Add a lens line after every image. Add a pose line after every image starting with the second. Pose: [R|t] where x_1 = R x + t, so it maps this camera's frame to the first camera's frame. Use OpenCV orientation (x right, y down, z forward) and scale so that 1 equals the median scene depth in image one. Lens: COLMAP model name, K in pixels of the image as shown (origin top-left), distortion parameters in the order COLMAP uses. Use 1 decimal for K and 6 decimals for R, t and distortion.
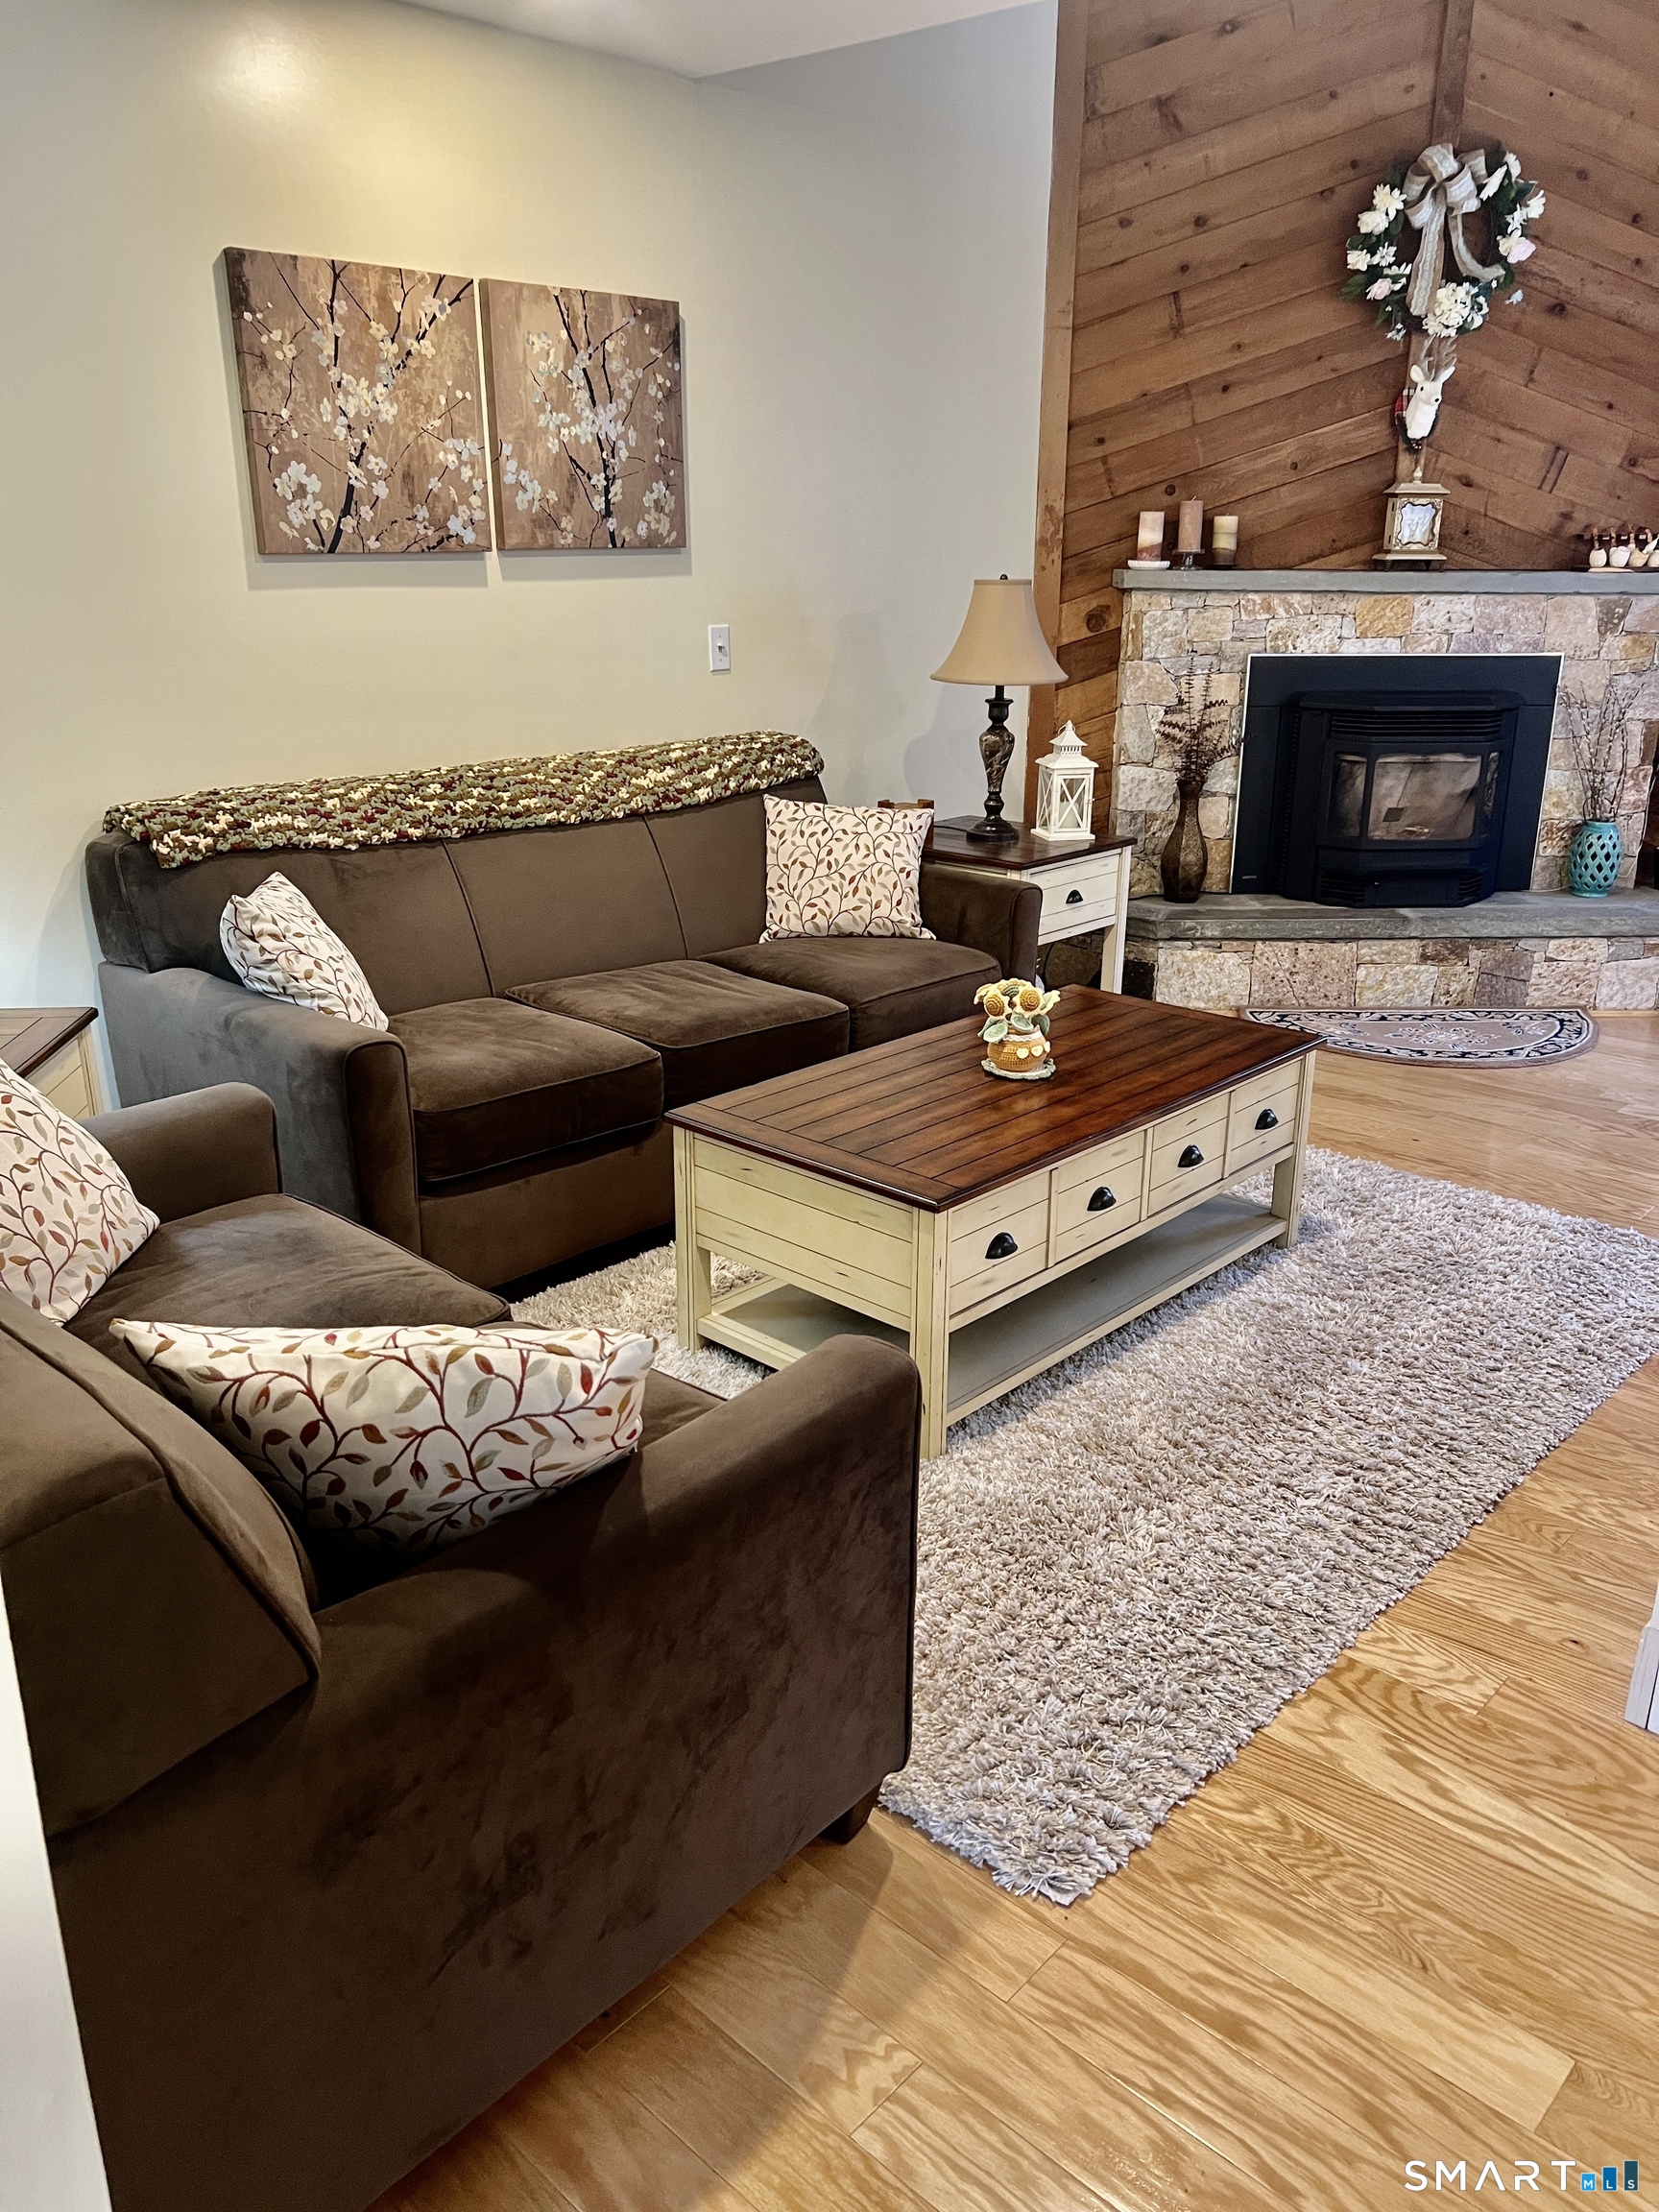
lens RADIAL K [[1684.9, 0, 863.2], [0, 1684.9, 1086.4], [0, 0, 1]] dist [0.051164, -0.039411]
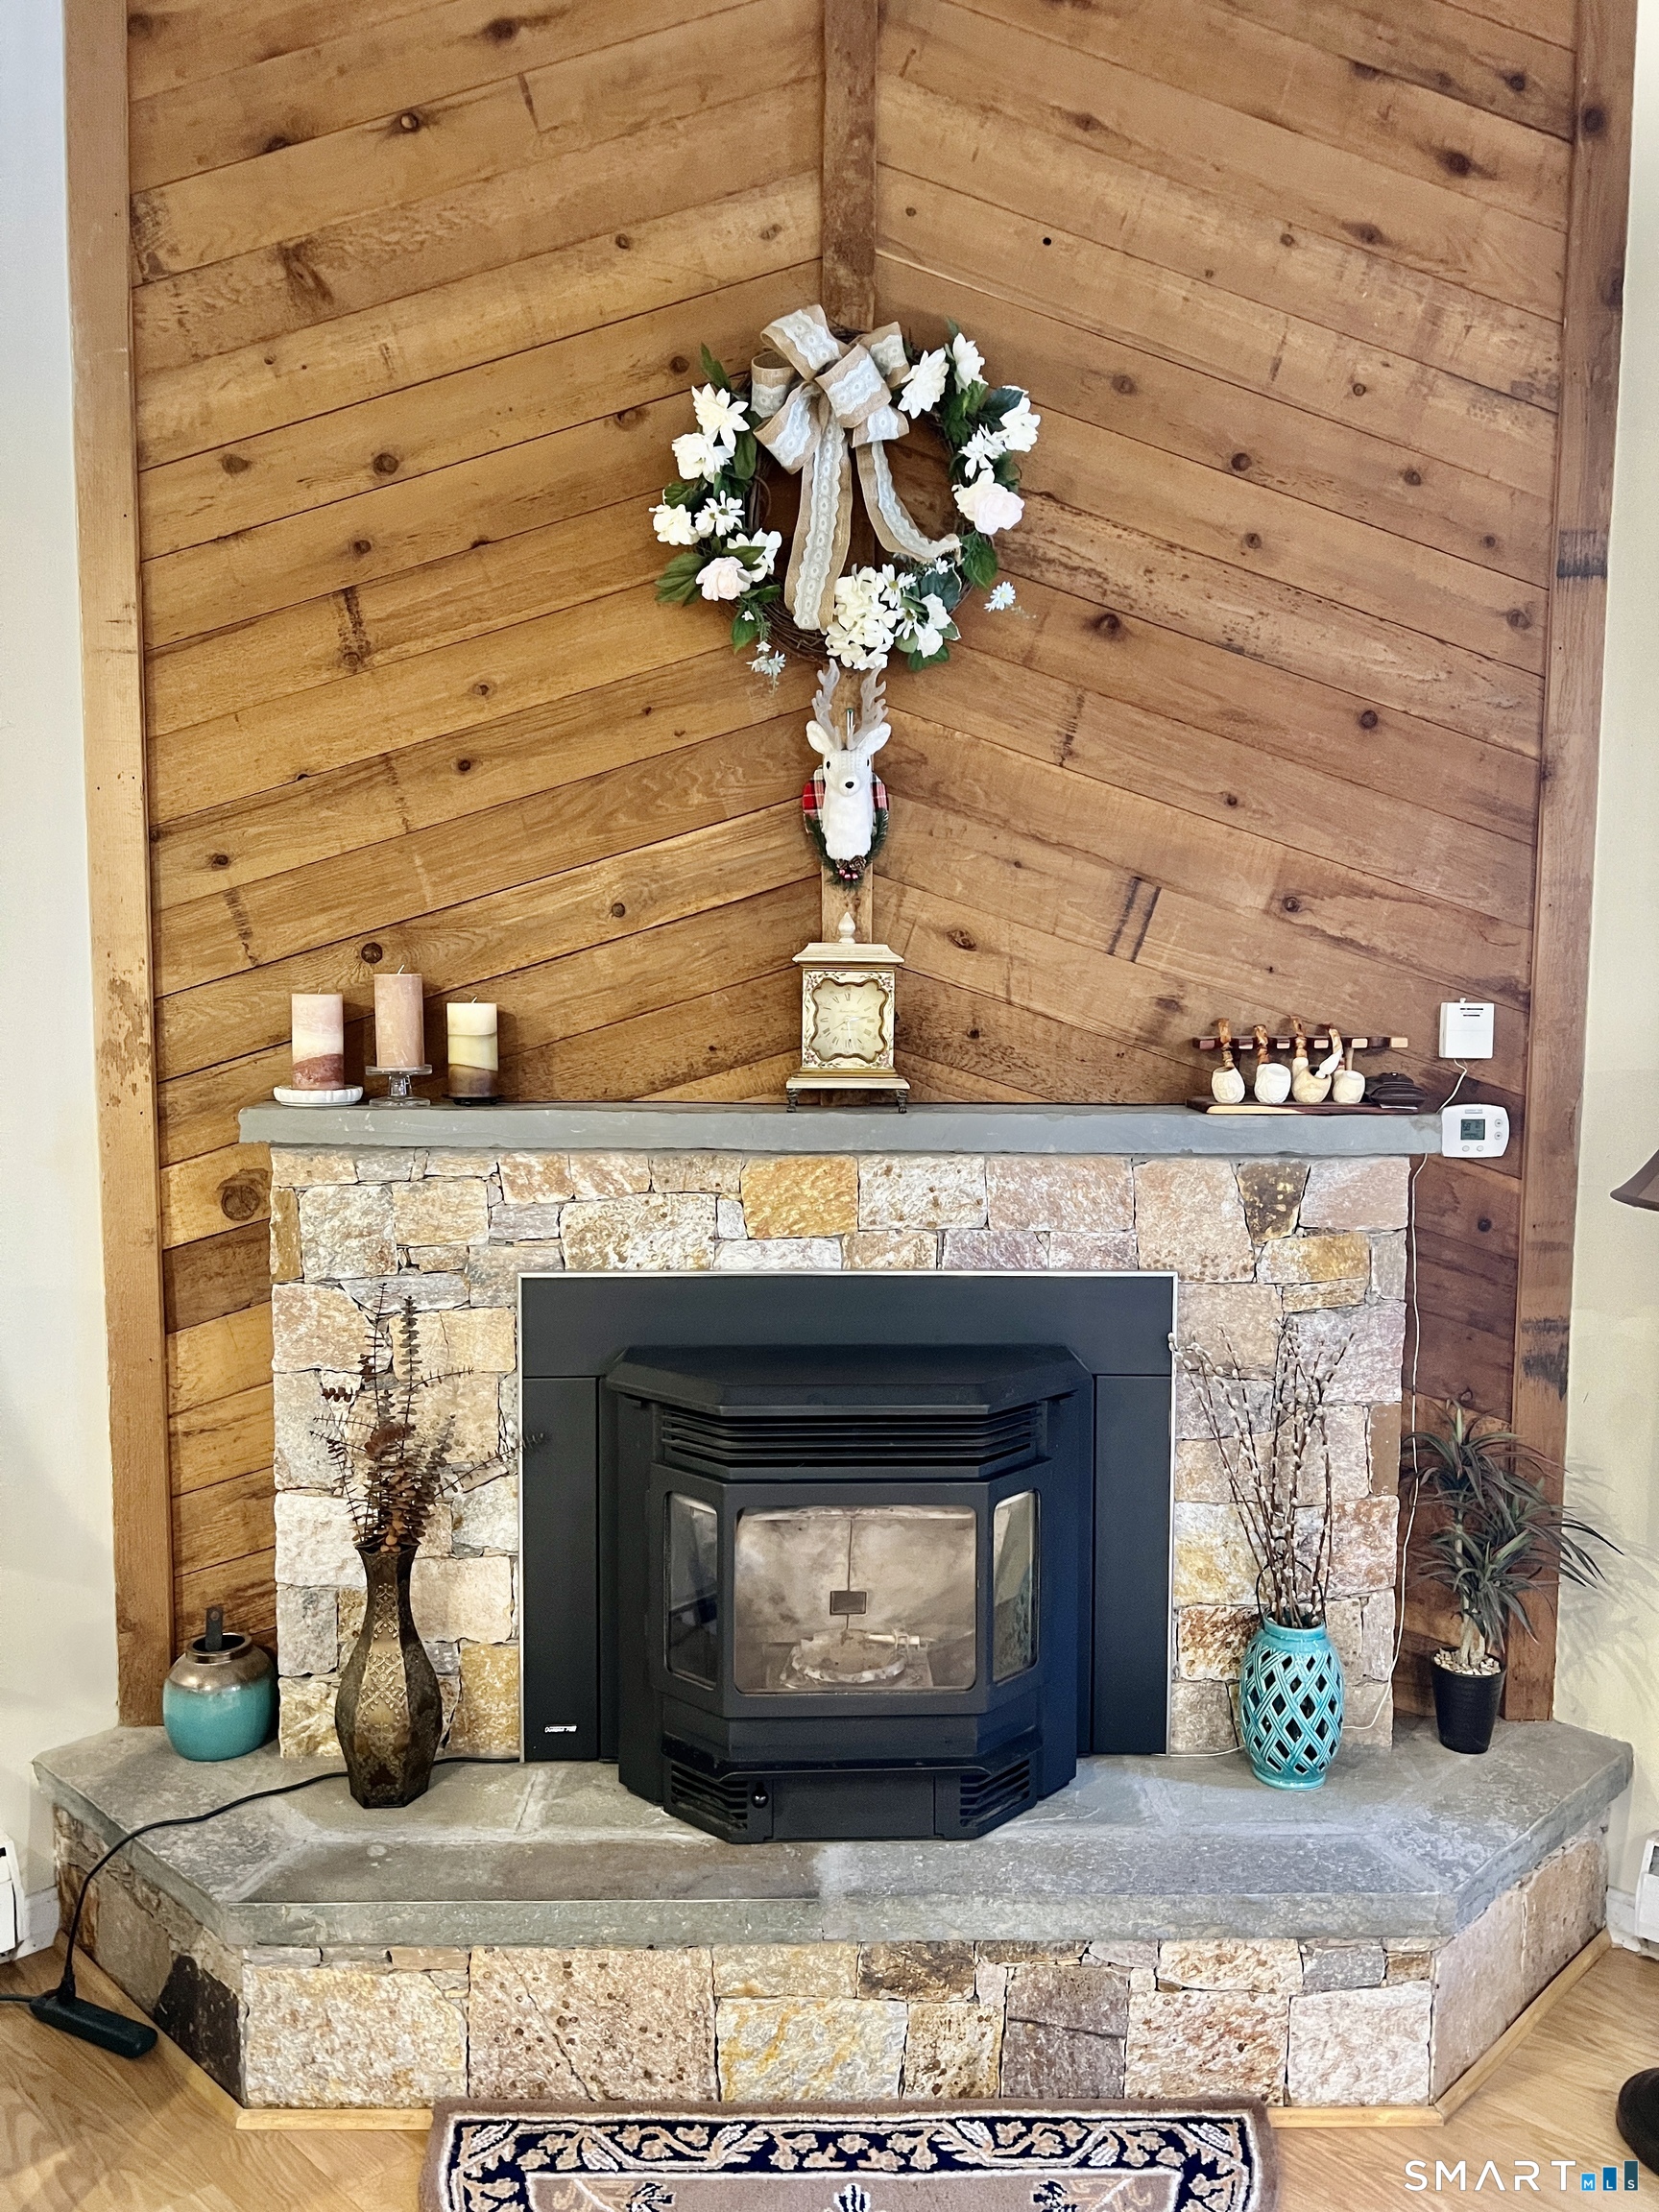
lens RADIAL K [[1684.9, 0, 834.3], [0, 1684.9, 1110.6], [0, 0, 1]] dist [0.051164, -0.039411]
pose [[0.999602, -0.000149, -0.028217, 0.355299], [-0.006622, 0.970822, -0.239710, -0.198794], [0.027429, 0.239801, 0.970434, 0.562330]]
